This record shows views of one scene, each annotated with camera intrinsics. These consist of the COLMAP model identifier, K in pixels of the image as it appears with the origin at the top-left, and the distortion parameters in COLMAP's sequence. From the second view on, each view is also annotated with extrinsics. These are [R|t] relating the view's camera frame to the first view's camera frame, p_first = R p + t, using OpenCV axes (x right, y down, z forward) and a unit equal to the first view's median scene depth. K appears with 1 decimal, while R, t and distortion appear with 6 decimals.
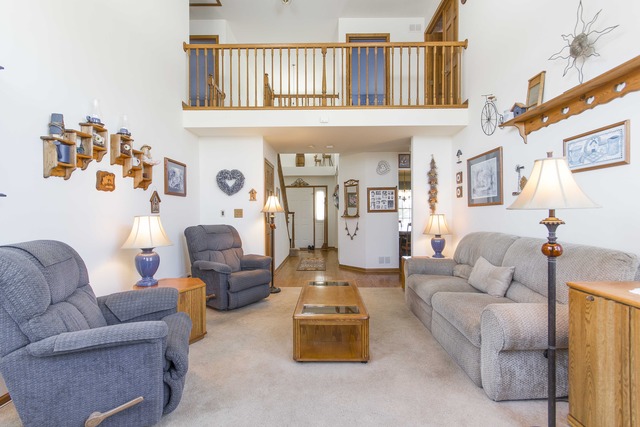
lens RADIAL K [[292.8, 0, 322.1], [0, 292.8, 213.2], [0, 0, 1]] dist [0.001674, 0.000325]
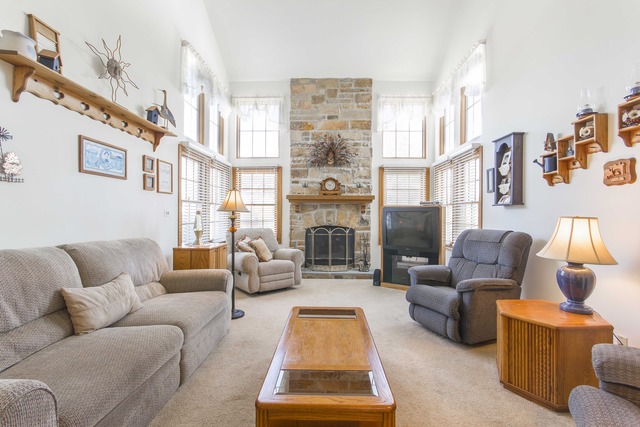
lens RADIAL K [[292.8, 0, 322.2], [0, 292.8, 213.6], [0, 0, 1]] dist [0.001674, 0.000325]
pose [[-0.999923, 0.000340, -0.012411, 0.067319], [0.000343, 1.000000, -0.000302, 0.001901], [0.012411, -0.000306, -0.999923, 2.131270]]
